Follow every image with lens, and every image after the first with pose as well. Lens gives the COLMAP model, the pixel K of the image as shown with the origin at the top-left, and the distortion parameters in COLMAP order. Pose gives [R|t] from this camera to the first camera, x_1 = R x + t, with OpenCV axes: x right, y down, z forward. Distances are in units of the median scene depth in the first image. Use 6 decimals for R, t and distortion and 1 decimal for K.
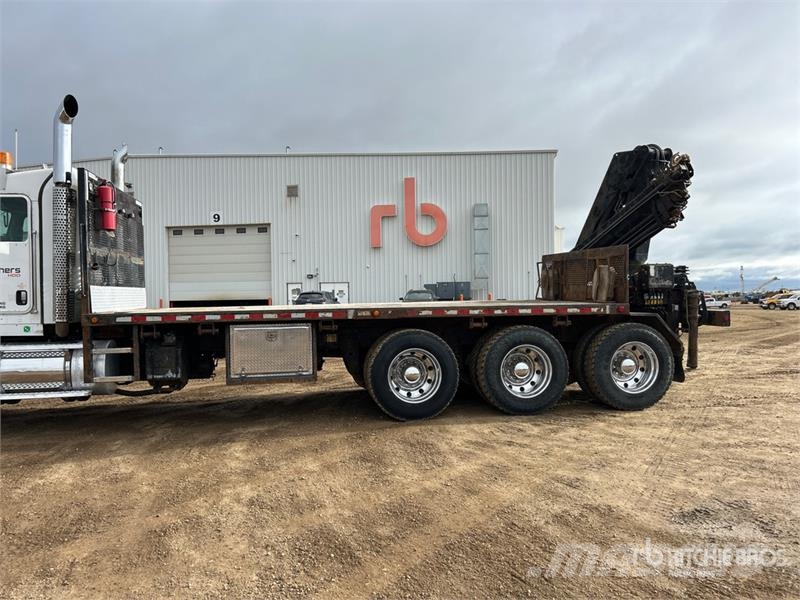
lens RADIAL K [[599.0, 0, 397.1], [0, 599.0, 297.4], [0, 0, 1]] dist [0.056240, -0.082491]
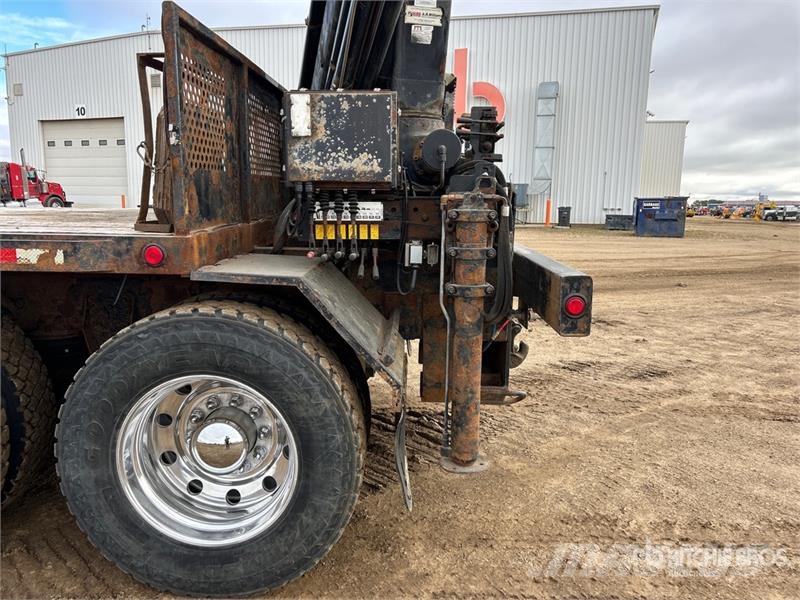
lens RADIAL K [[601.6, 0, 396.6], [0, 601.6, 303.3], [0, 0, 1]] dist [0.056425, -0.063370]
pose [[0.981155, 0.057651, -0.184419, 0.520049], [-0.025811, 0.985002, 0.170602, -0.008822], [0.191489, -0.162627, 0.967928, 0.737596]]
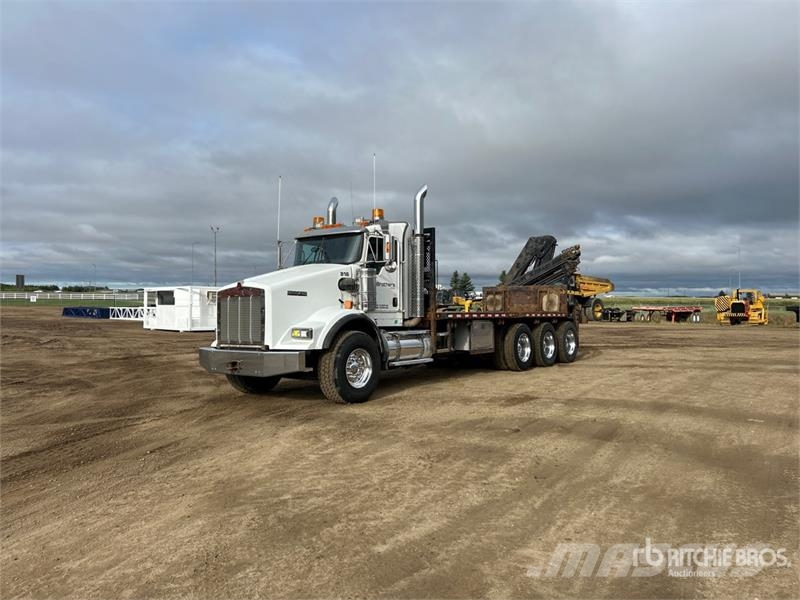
lens RADIAL K [[606.3, 0, 384.1], [0, 606.3, 281.9], [0, 0, 1]] dist [0.044434, -0.002016]
pose [[0.729325, 0.048044, 0.682478, -1.550787], [-0.000709, 0.997584, -0.069470, 0.052070], [-0.684167, 0.050182, 0.727597, -0.131985]]
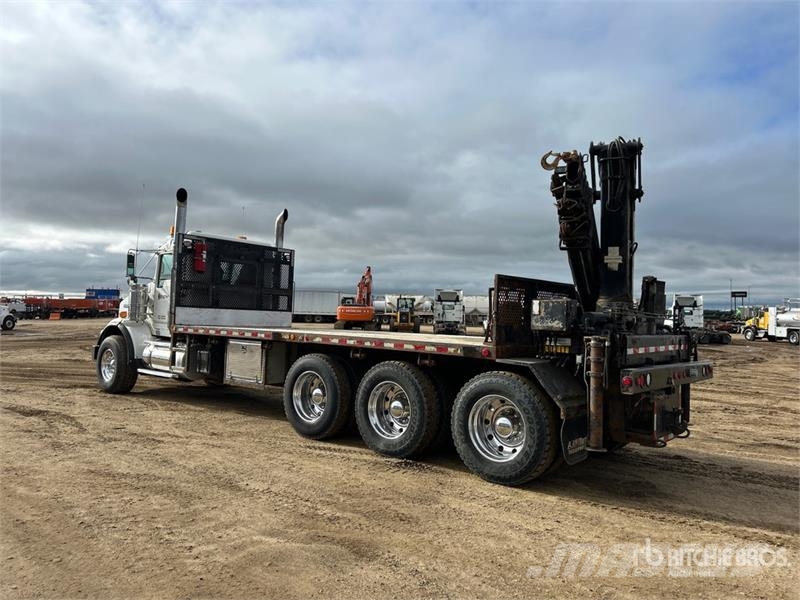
lens RADIAL K [[606.3, 0, 384.1], [0, 606.3, 281.9], [0, 0, 1]] dist [0.044434, -0.002016]
pose [[0.619451, -0.008154, -0.784993, 0.912427], [-0.055915, 0.996948, -0.054479, -0.023311], [0.783041, 0.077640, 0.617105, 0.371272]]
